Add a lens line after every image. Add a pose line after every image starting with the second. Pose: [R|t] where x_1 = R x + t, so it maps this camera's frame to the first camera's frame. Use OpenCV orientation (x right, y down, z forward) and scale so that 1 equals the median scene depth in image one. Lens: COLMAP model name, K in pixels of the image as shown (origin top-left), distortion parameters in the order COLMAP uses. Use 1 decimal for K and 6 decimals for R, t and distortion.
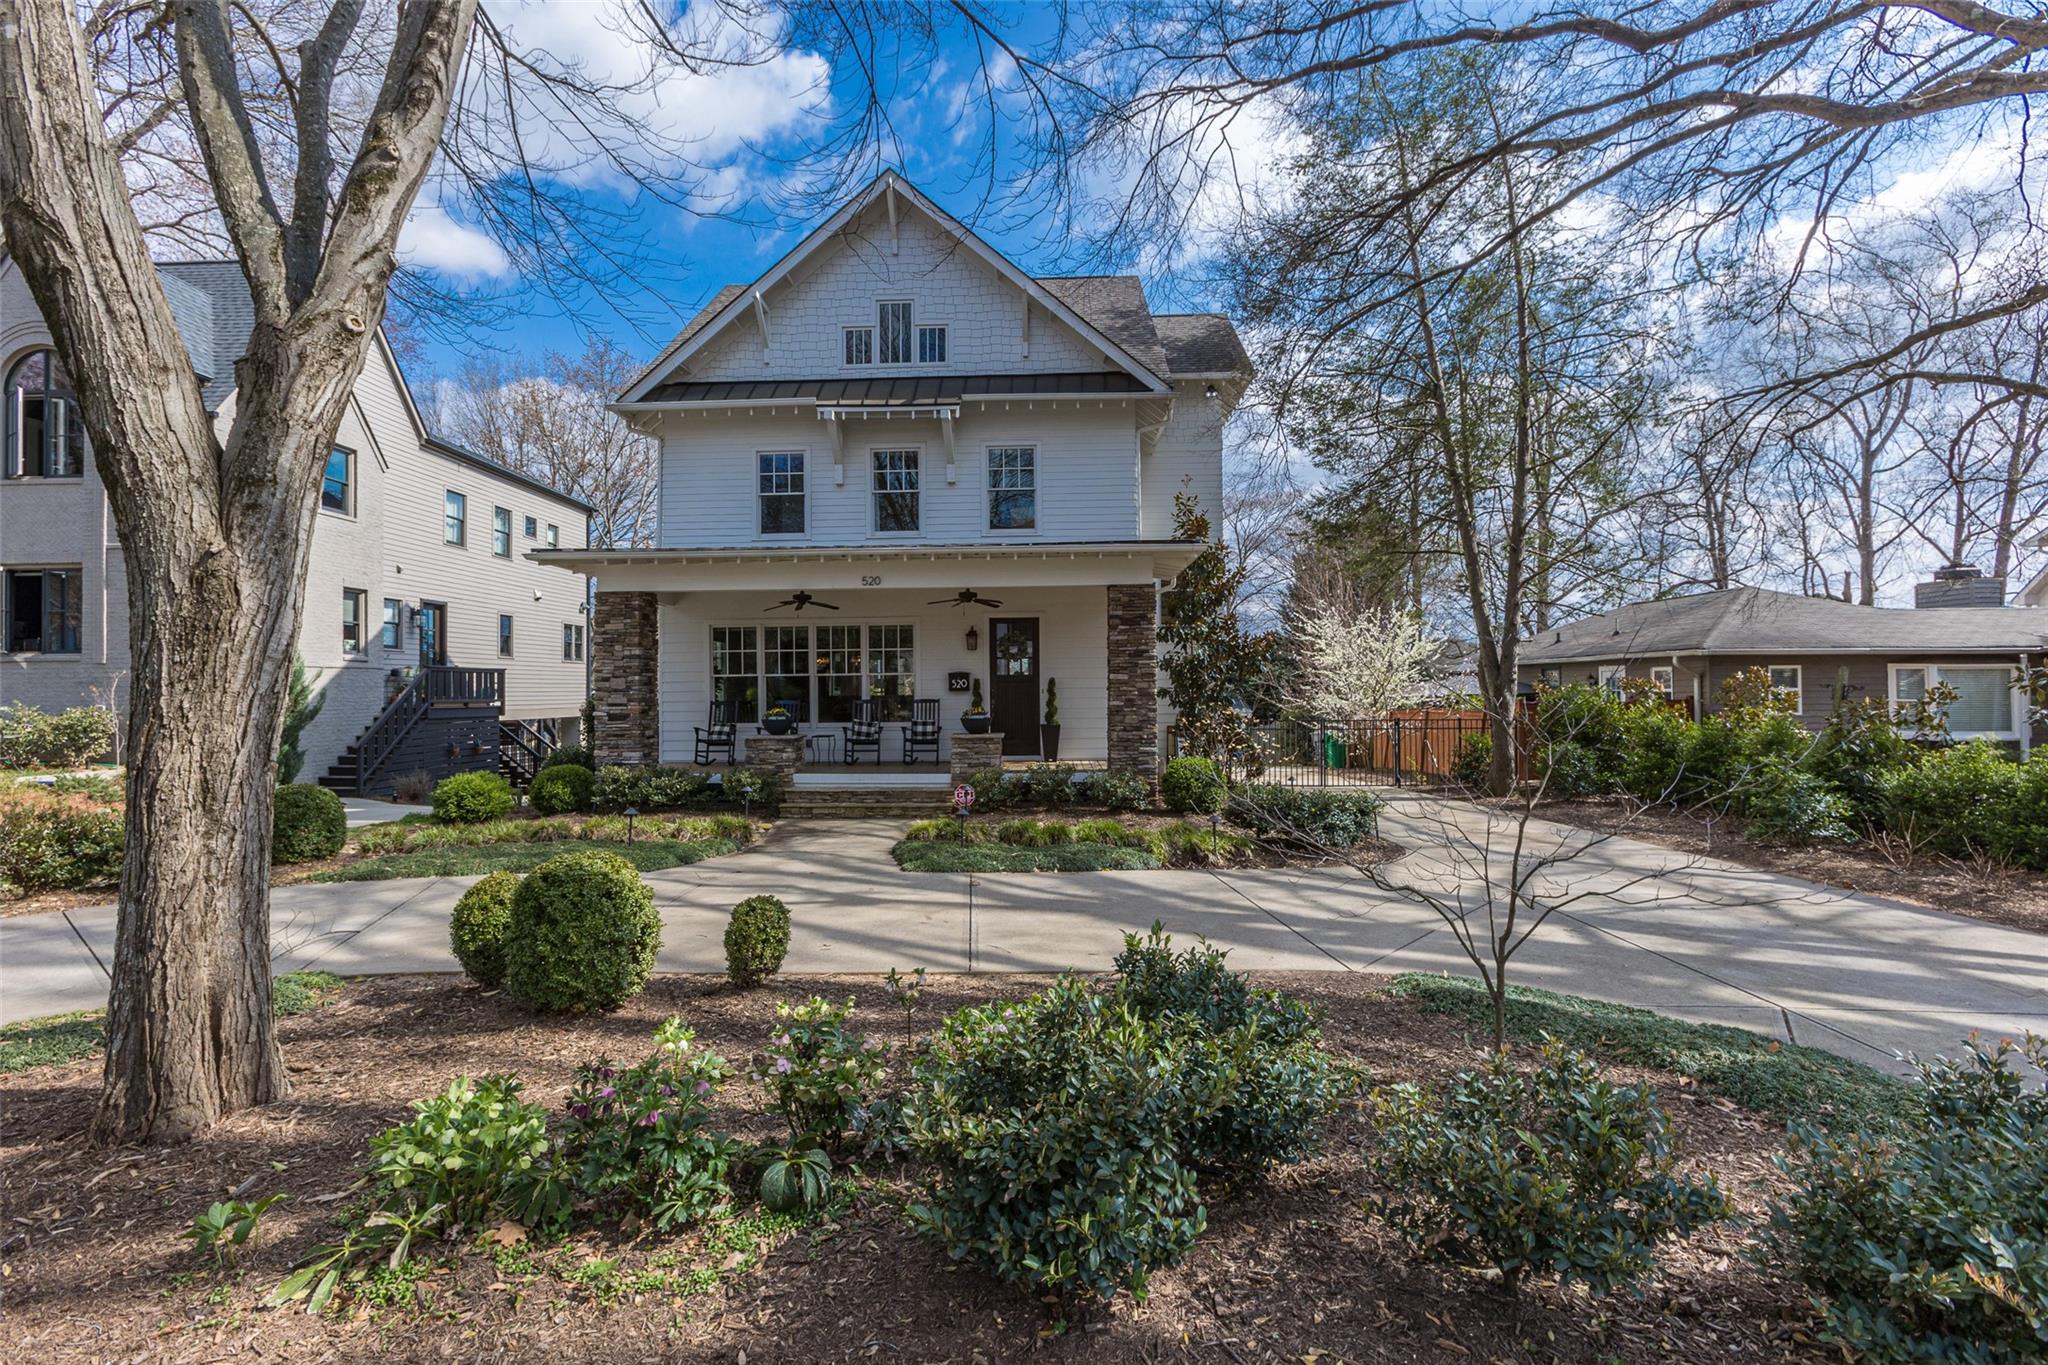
lens RADIAL K [[935.4, 0, 1026.4], [0, 935.4, 683.0], [0, 0, 1]] dist [-0.004726, 0.000348]
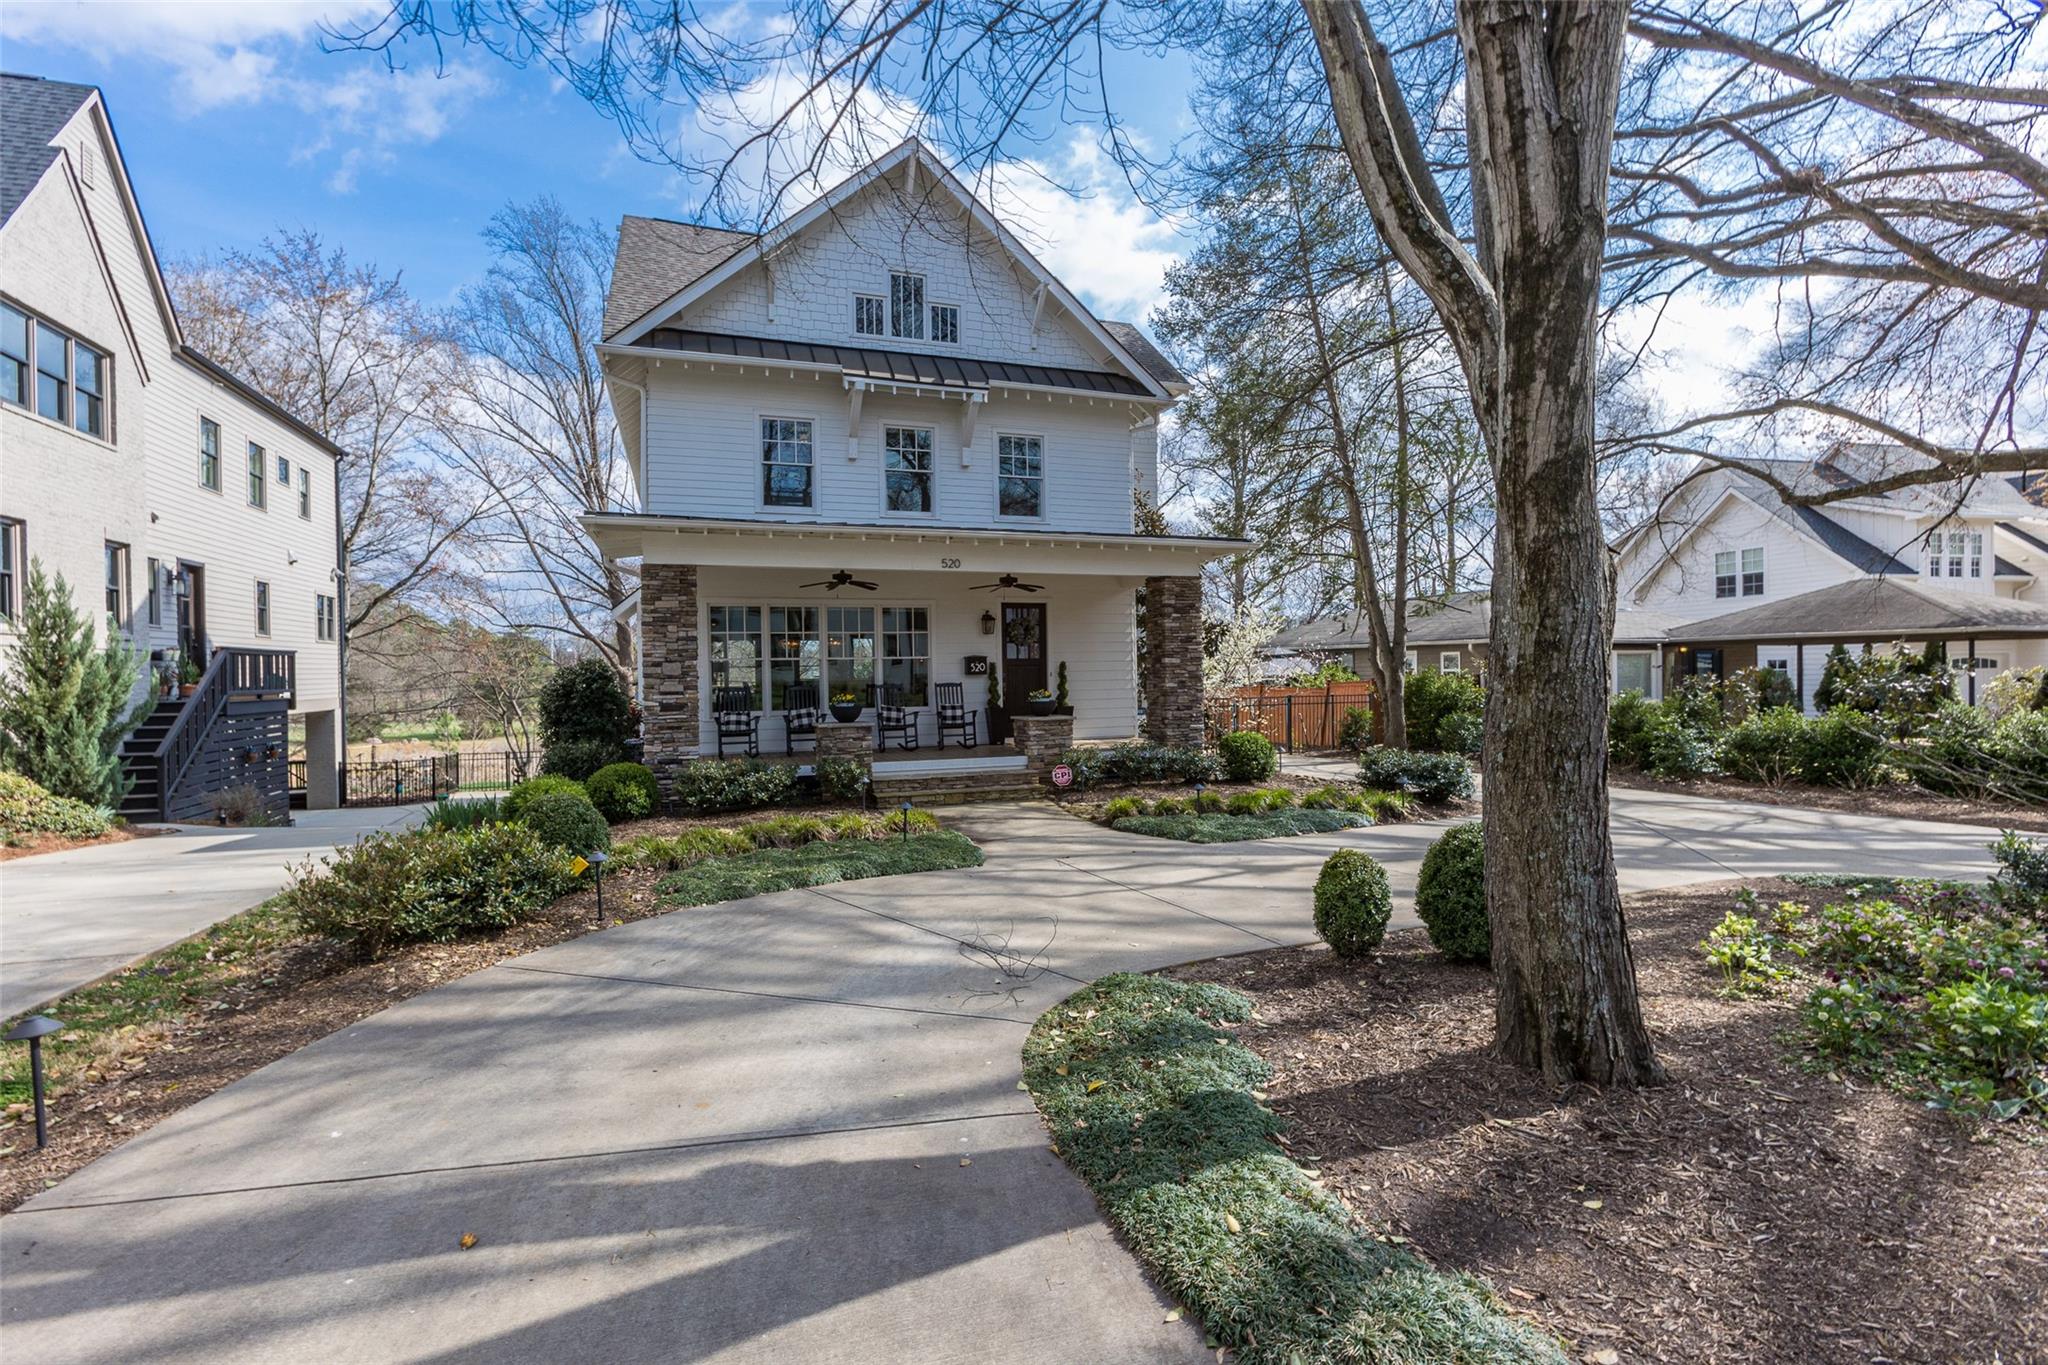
lens RADIAL K [[935.4, 0, 1029.8], [0, 935.4, 679.2], [0, 0, 1]] dist [-0.004726, 0.000348]
pose [[0.923984, -0.008728, 0.382330, -0.398382], [0.003031, 0.999875, 0.015501, -0.002032], [-0.382418, -0.013164, 0.923896, 0.048529]]
